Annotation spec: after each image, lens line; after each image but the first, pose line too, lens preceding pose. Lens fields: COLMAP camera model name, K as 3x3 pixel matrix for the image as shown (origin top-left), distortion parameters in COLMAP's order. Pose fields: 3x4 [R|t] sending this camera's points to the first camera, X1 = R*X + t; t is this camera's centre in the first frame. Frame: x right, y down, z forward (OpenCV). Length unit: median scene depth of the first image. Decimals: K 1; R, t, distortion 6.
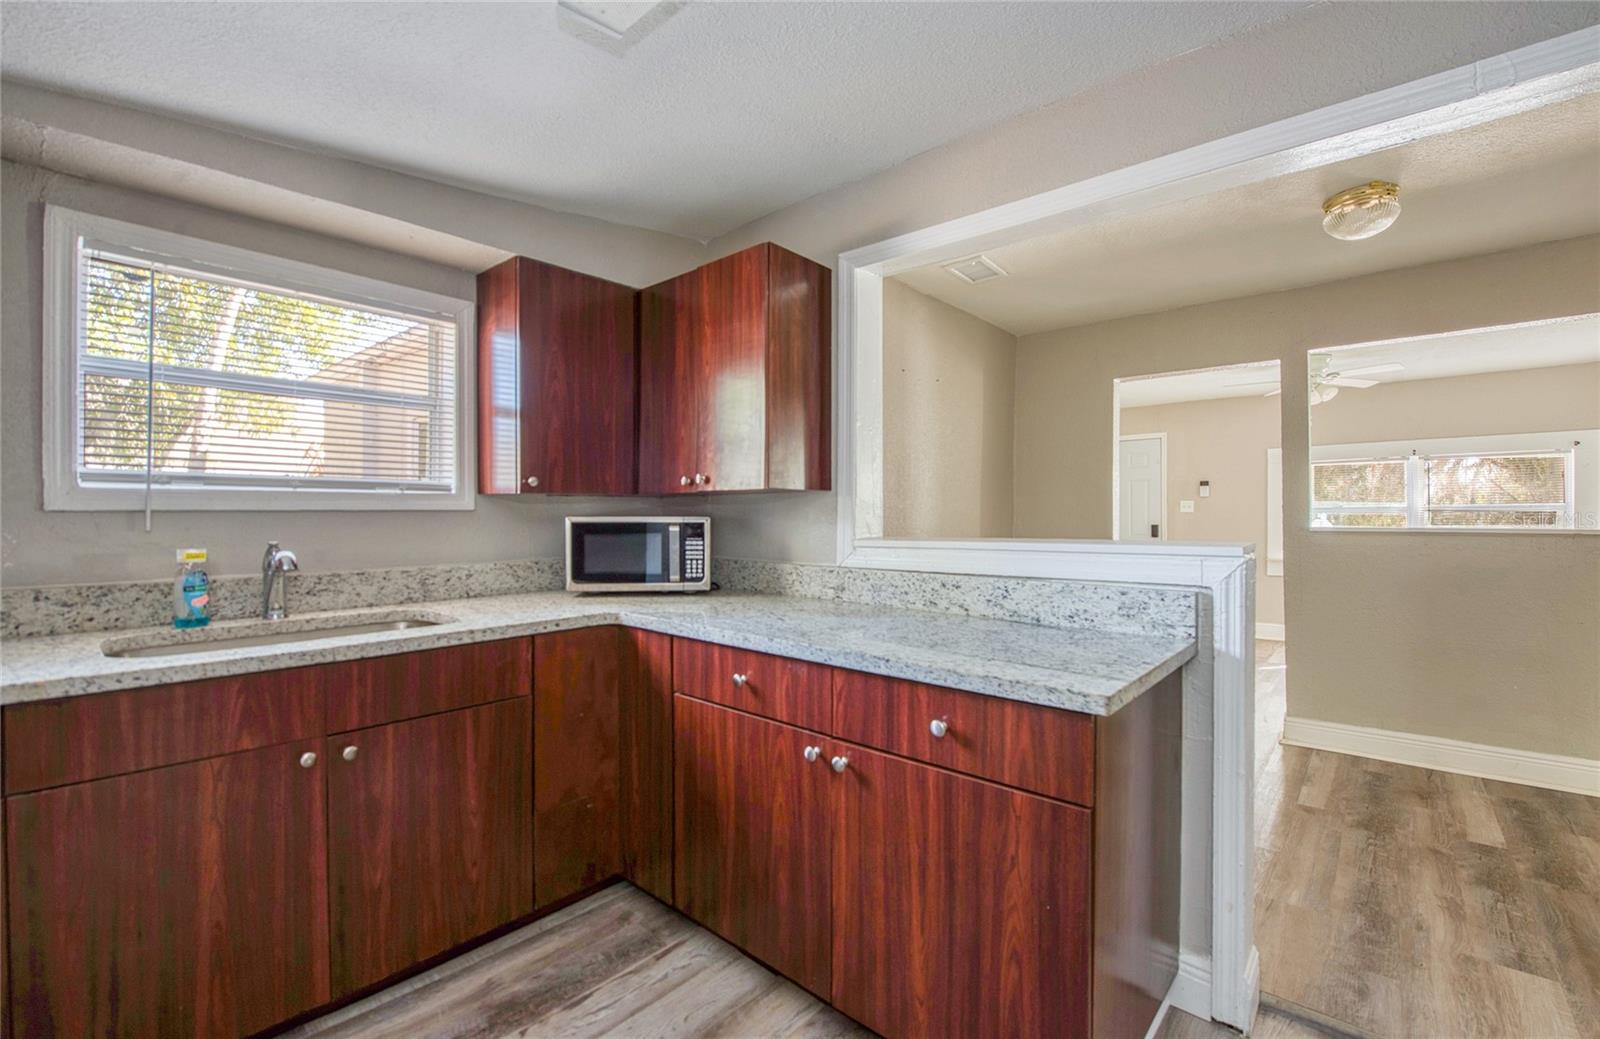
lens RADIAL K [[684.8, 0, 810.1], [0, 684.8, 516.3], [0, 0, 1]] dist [-0.017236, -0.003110]
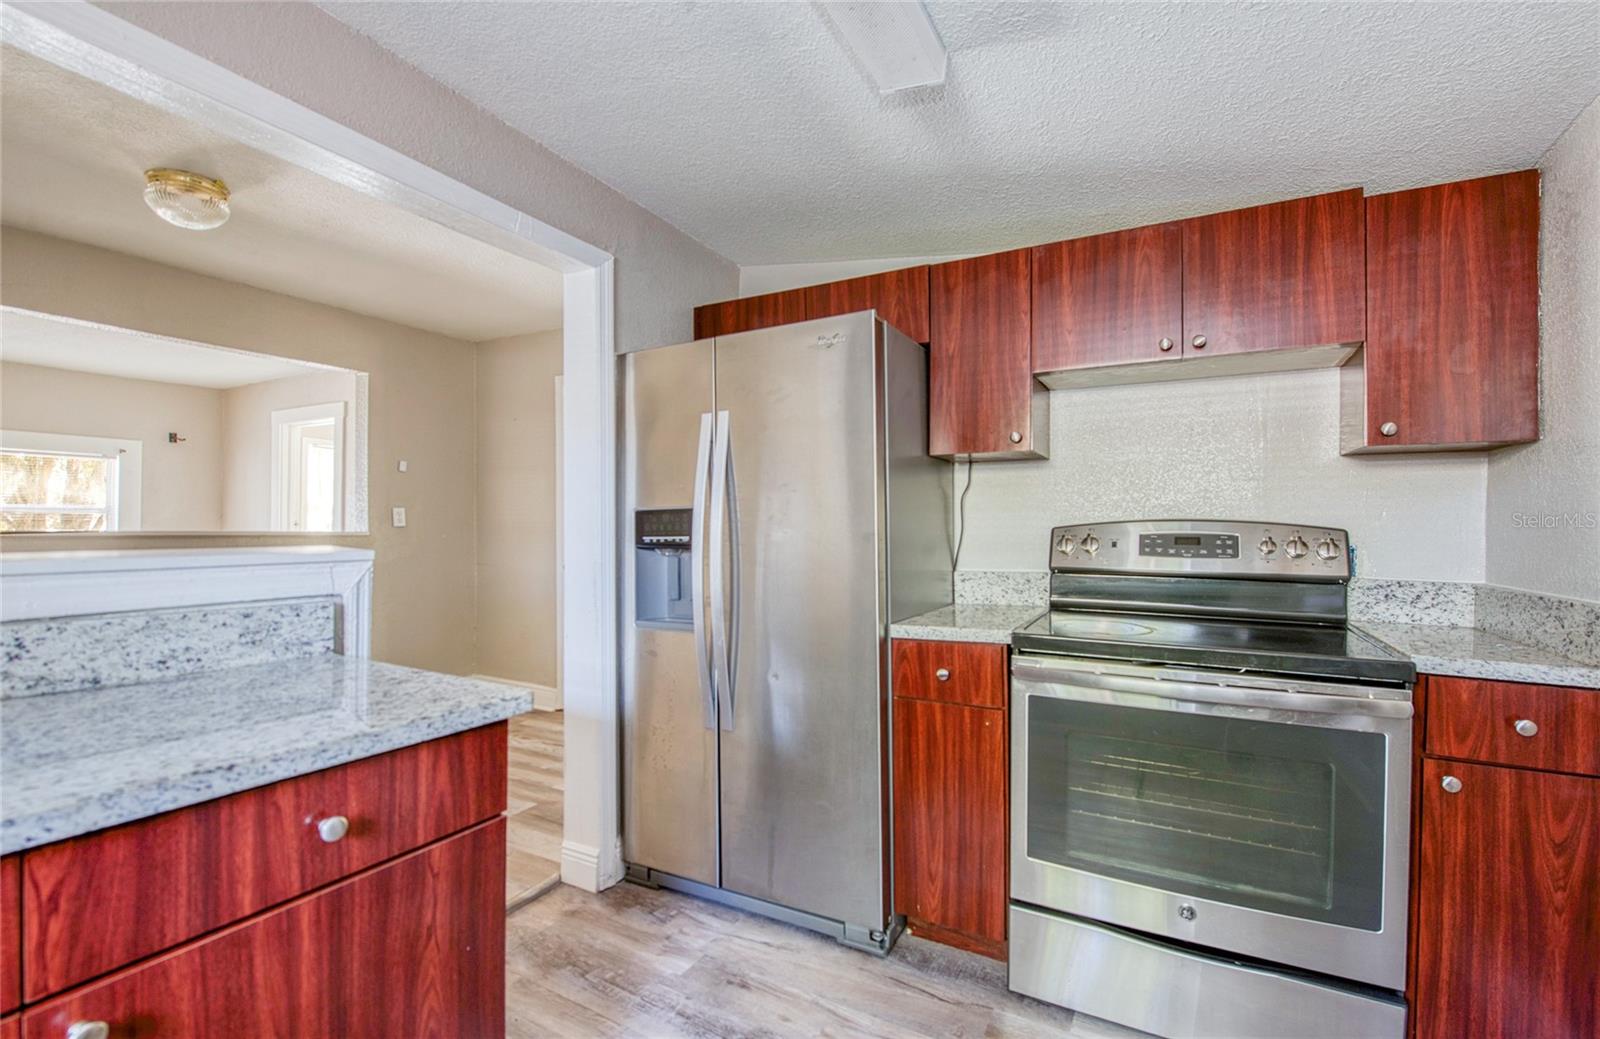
lens RADIAL K [[684.8, 0, 800.6], [0, 684.8, 526.9], [0, 0, 1]] dist [-0.017236, -0.003110]
pose [[-0.216287, -0.003559, 0.976323, -0.423733], [-0.009136, 0.999957, 0.001621, 0.002260], [-0.976287, -0.008569, -0.216311, 0.512320]]
